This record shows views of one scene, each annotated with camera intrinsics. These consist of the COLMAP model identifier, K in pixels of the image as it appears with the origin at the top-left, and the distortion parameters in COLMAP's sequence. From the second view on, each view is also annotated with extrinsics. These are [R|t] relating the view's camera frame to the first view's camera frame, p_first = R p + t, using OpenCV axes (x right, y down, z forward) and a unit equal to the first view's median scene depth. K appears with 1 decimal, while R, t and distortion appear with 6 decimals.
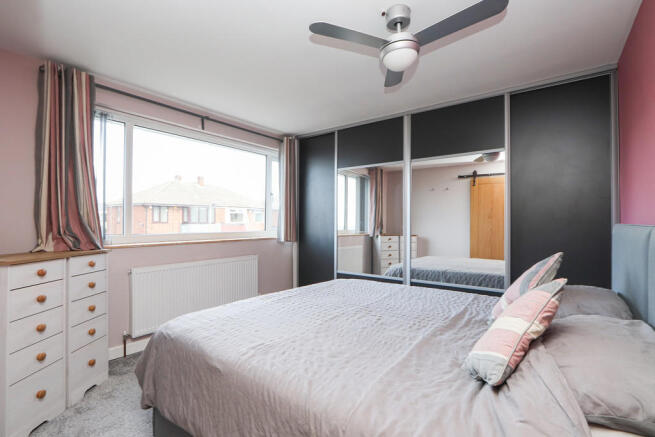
lens RADIAL K [[309.2, 0, 324.1], [0, 309.2, 218.4], [0, 0, 1]] dist [-0.003095, -0.000287]
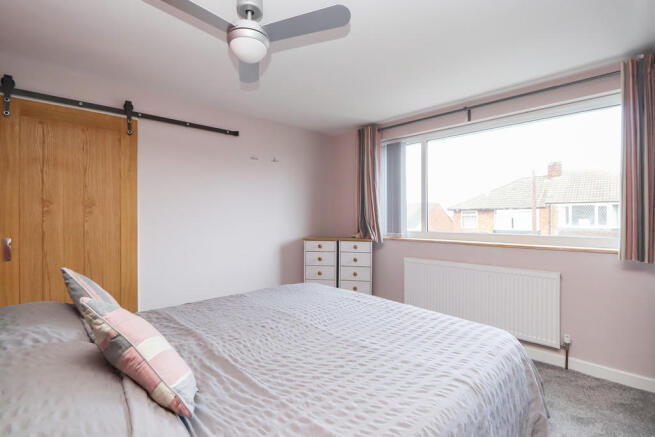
lens RADIAL K [[309.2, 0, 324.1], [0, 309.2, 218.4], [0, 0, 1]] dist [-0.003095, -0.000287]
pose [[-0.167836, 0.006541, -0.985793, 0.879254], [0.014775, 0.999882, 0.004120, -0.013073], [0.985704, -0.013873, -0.167912, 1.081470]]
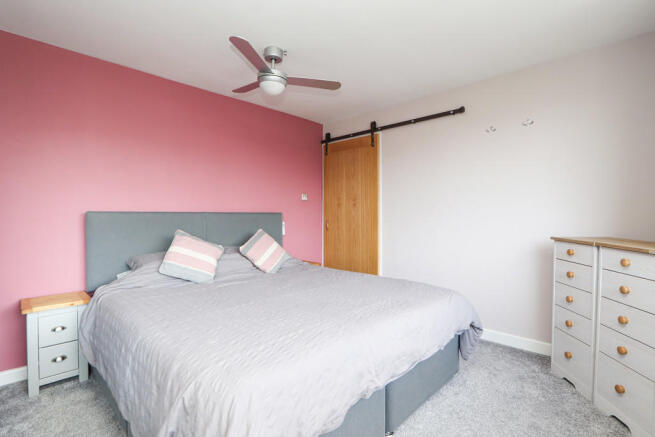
lens RADIAL K [[309.2, 0, 324.1], [0, 309.2, 218.4], [0, 0, 1]] dist [-0.003095, -0.000287]
pose [[-0.991720, -0.005507, 0.128301, -0.111058], [-0.005333, 0.999984, 0.001700, 0.039553], [-0.128309, 0.001002, -0.991734, 1.793860]]
